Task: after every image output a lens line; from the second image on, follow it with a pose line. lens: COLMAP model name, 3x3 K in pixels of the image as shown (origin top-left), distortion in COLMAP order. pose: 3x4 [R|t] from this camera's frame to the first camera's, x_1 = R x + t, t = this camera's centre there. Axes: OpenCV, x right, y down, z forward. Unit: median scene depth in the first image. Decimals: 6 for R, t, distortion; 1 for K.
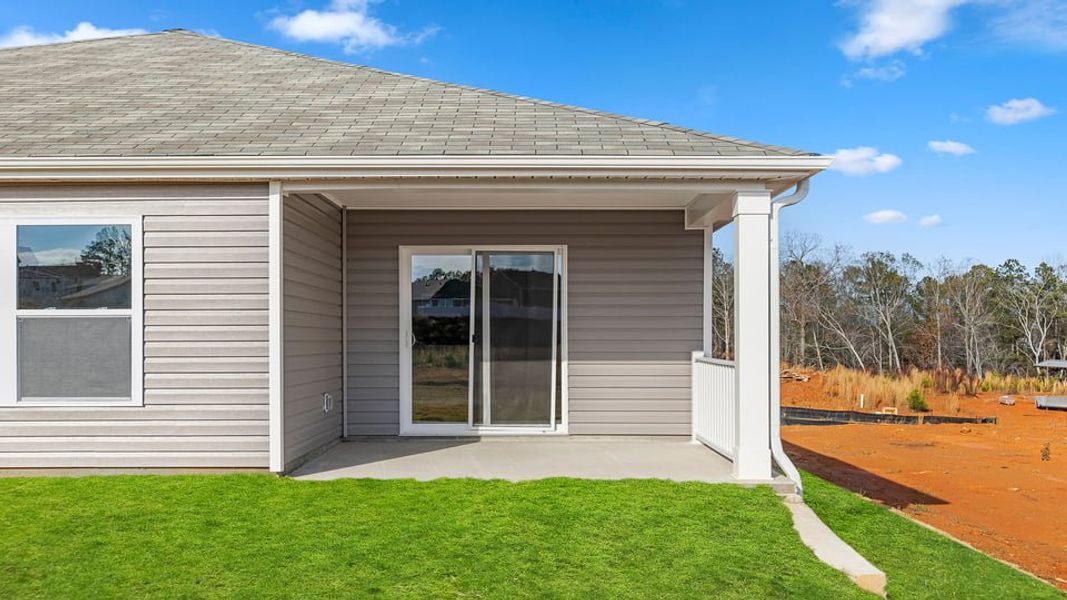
lens RADIAL K [[1102.7, 0, 533.5], [0, 1102.7, 300.0], [0, 0, 1]] dist [0.008238, 0.006260]
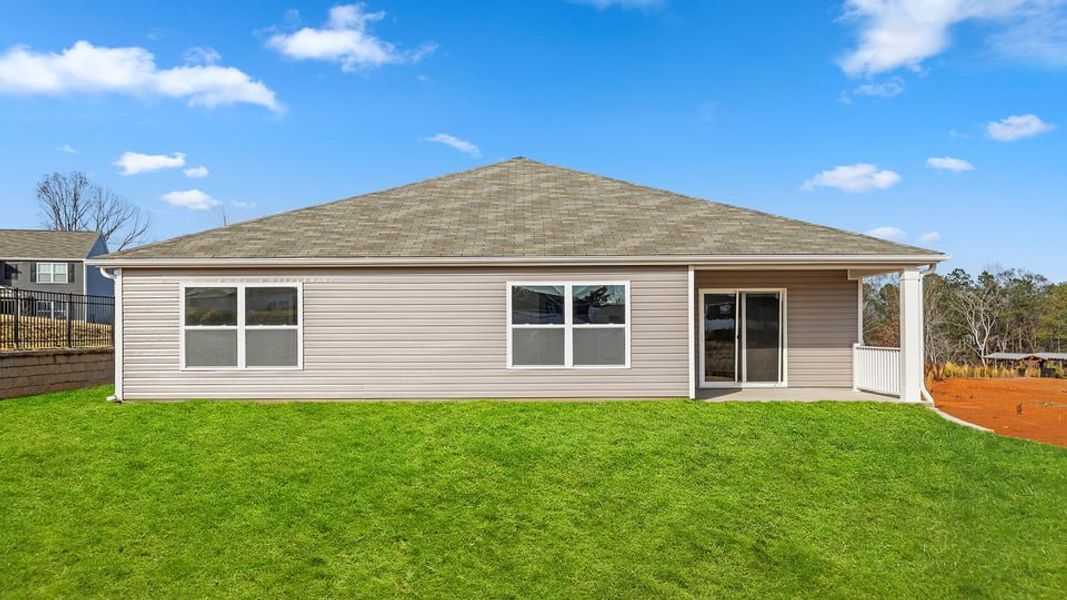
lens RADIAL K [[953.5, 0, 533.5], [0, 953.5, 300.0], [0, 0, 1]] dist [0.003018, -0.001663]
pose [[0.999971, -0.003282, -0.006811, -0.396064], [0.003258, 0.999988, -0.003577, -0.024587], [0.006822, 0.003554, 0.999970, -0.655679]]
